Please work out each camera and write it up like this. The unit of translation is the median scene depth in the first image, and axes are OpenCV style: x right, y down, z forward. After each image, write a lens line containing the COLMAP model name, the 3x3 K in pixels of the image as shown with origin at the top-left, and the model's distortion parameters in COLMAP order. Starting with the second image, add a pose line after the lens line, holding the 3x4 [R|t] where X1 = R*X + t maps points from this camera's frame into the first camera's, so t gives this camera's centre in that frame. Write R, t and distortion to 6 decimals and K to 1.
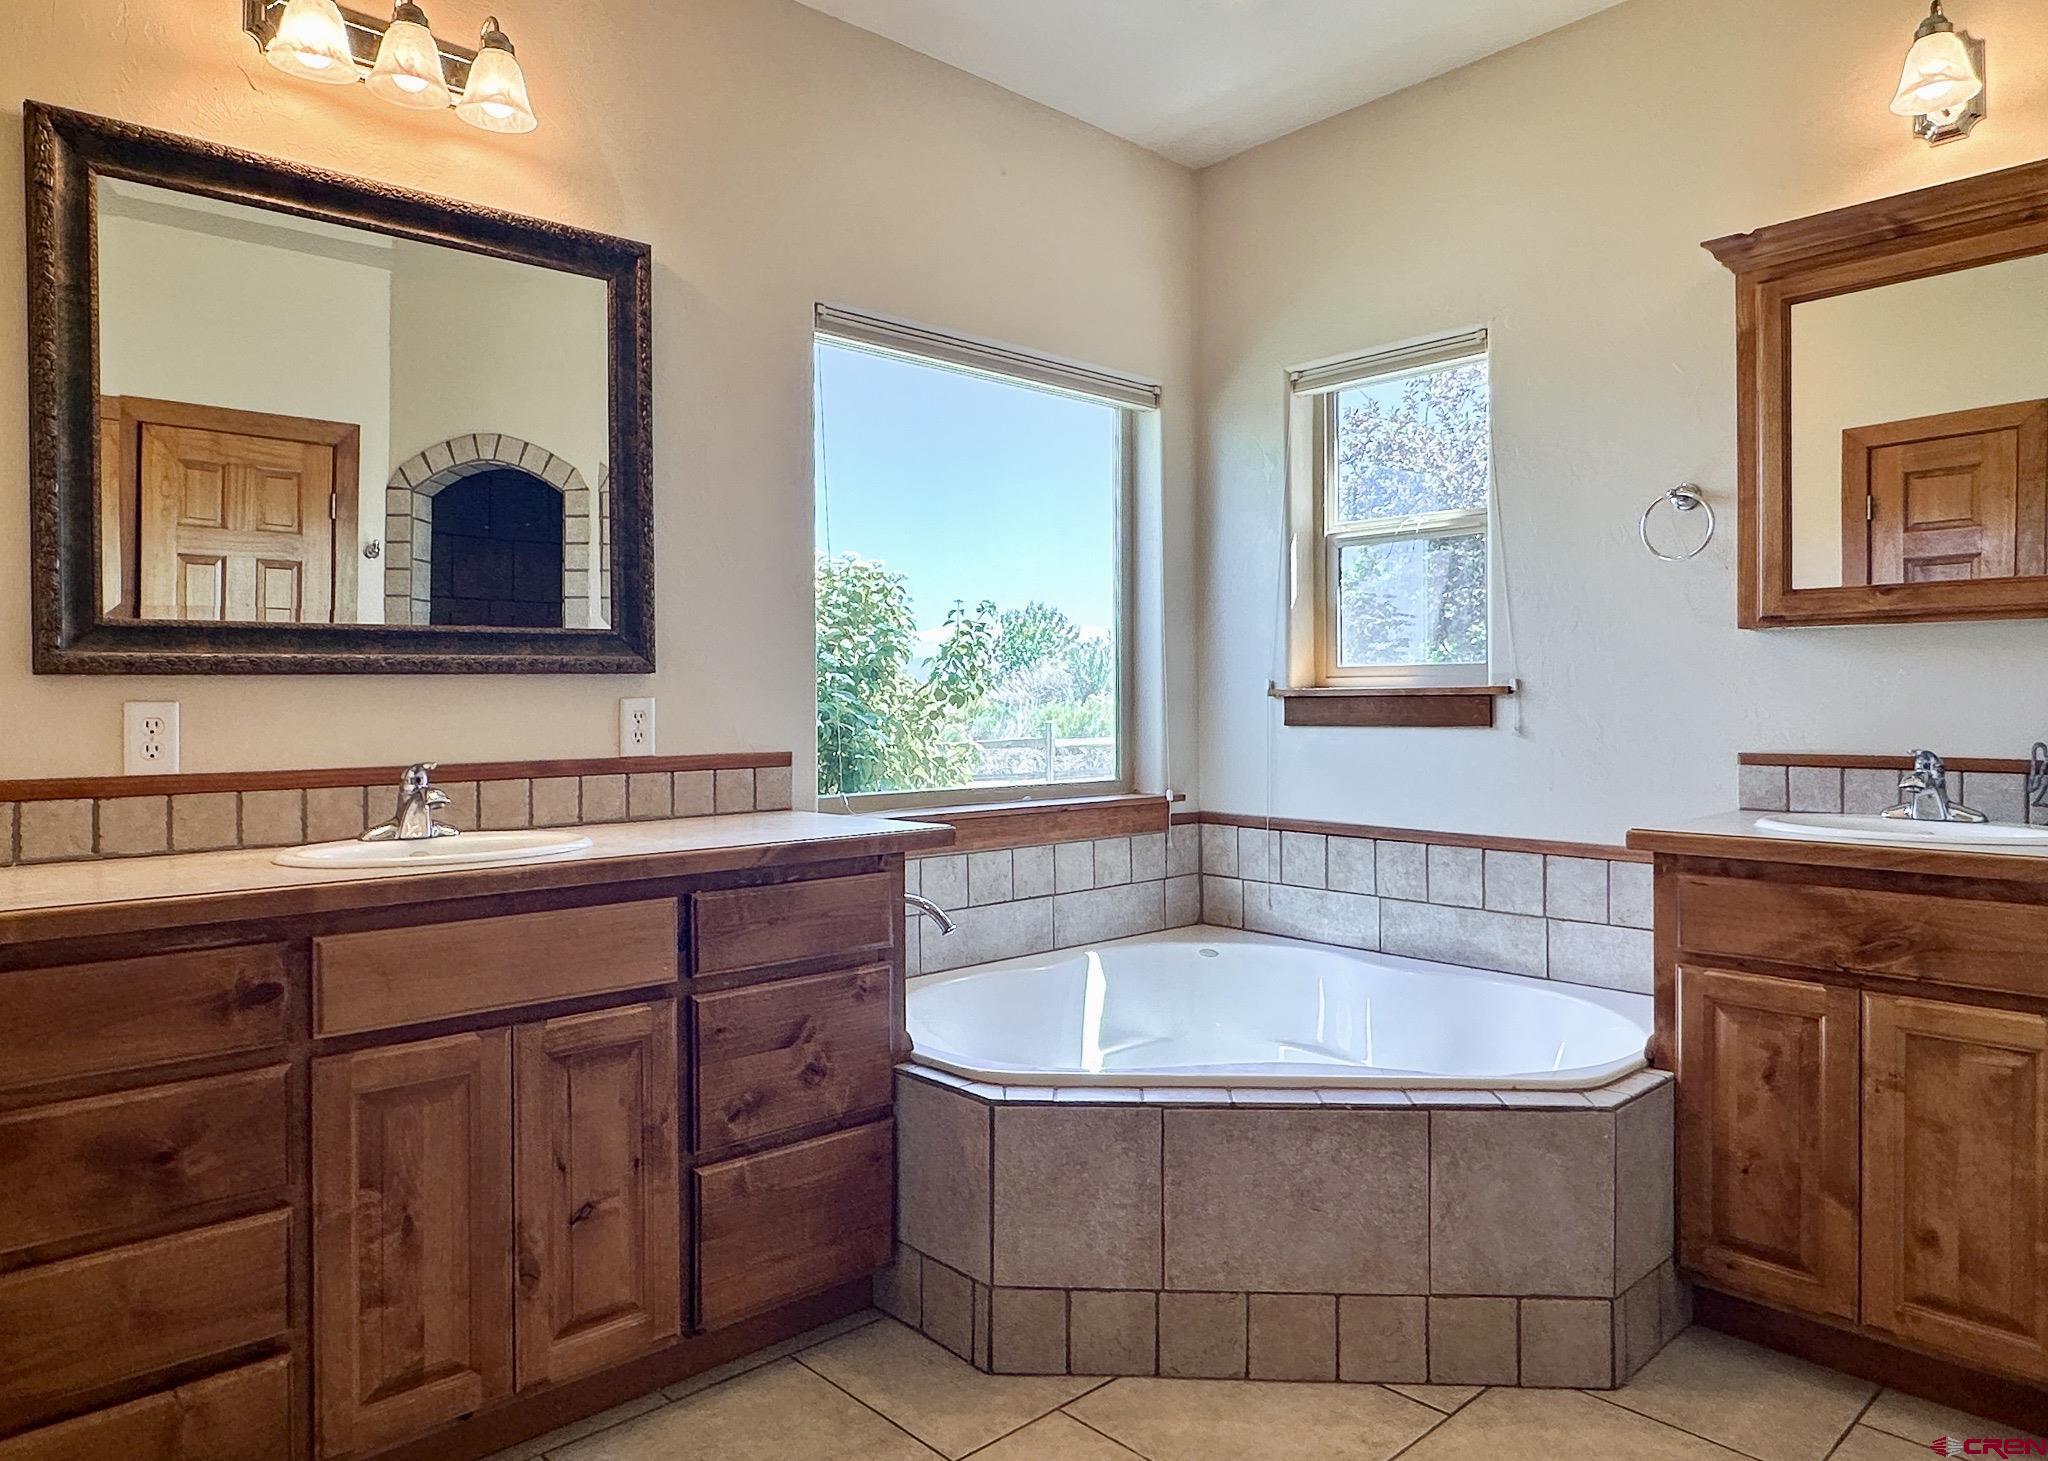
lens RADIAL K [[1305.8, 0, 1024.1], [0, 1305.8, 701.4], [0, 0, 1]] dist [-0.001918, -0.001564]
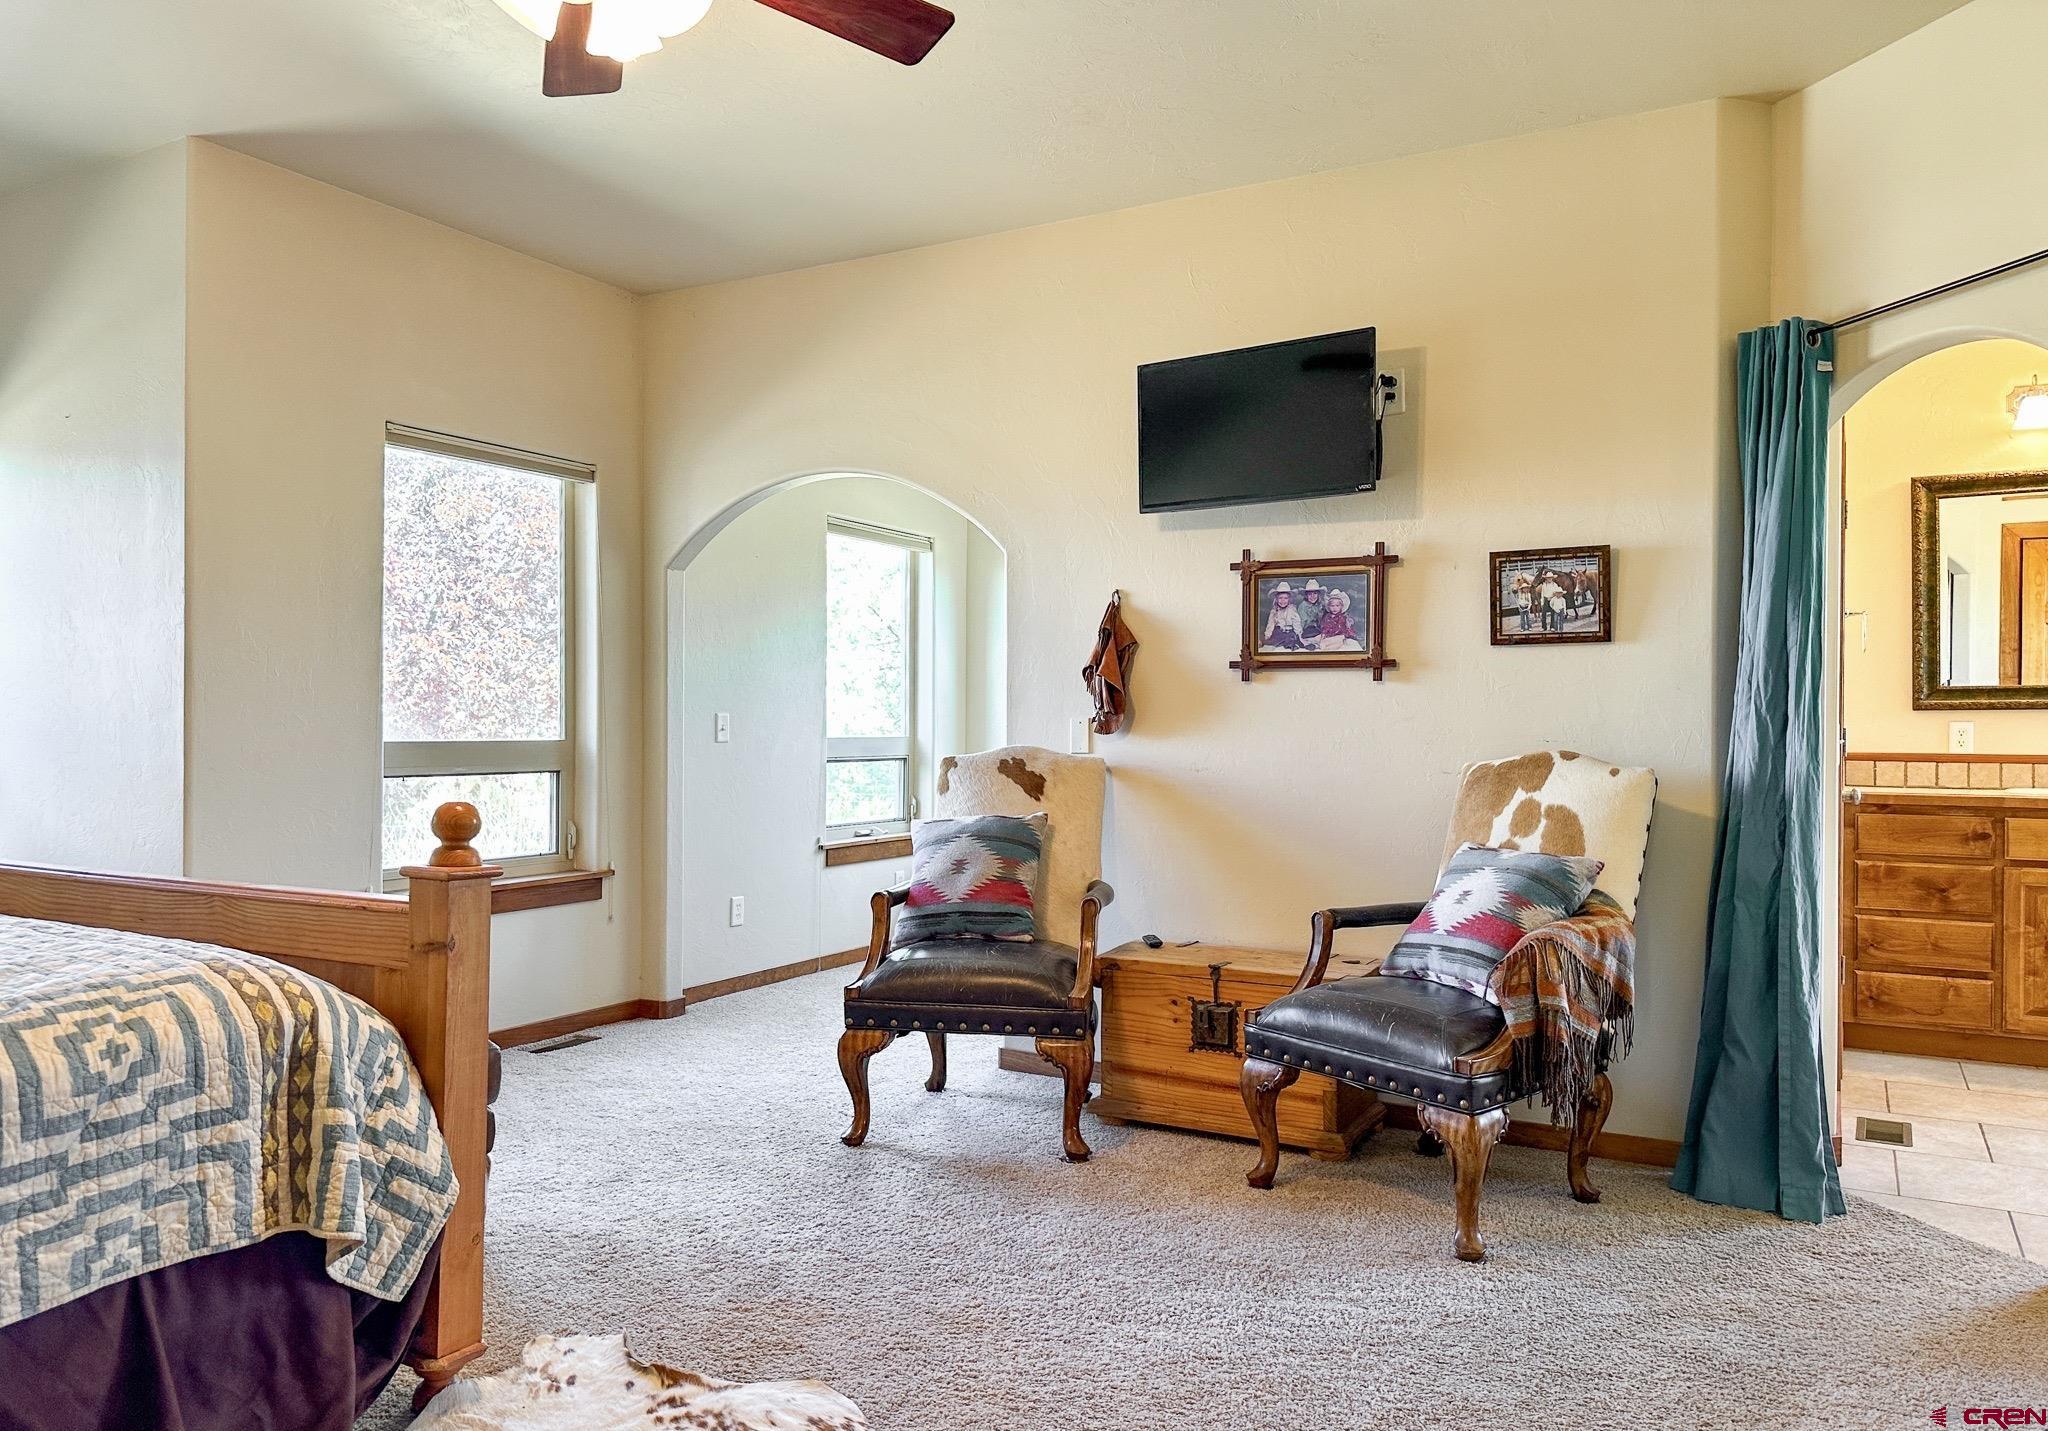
lens RADIAL K [[1460.1, 0, 1024.0], [0, 1460.1, 715.5], [0, 0, 1]] dist [0.000245, 0.000307]
pose [[0.299347, 0.002307, -0.954142, 1.367071], [-0.005504, 0.999985, 0.000691, -0.003712], [0.954129, 0.005045, 0.299355, -1.424686]]
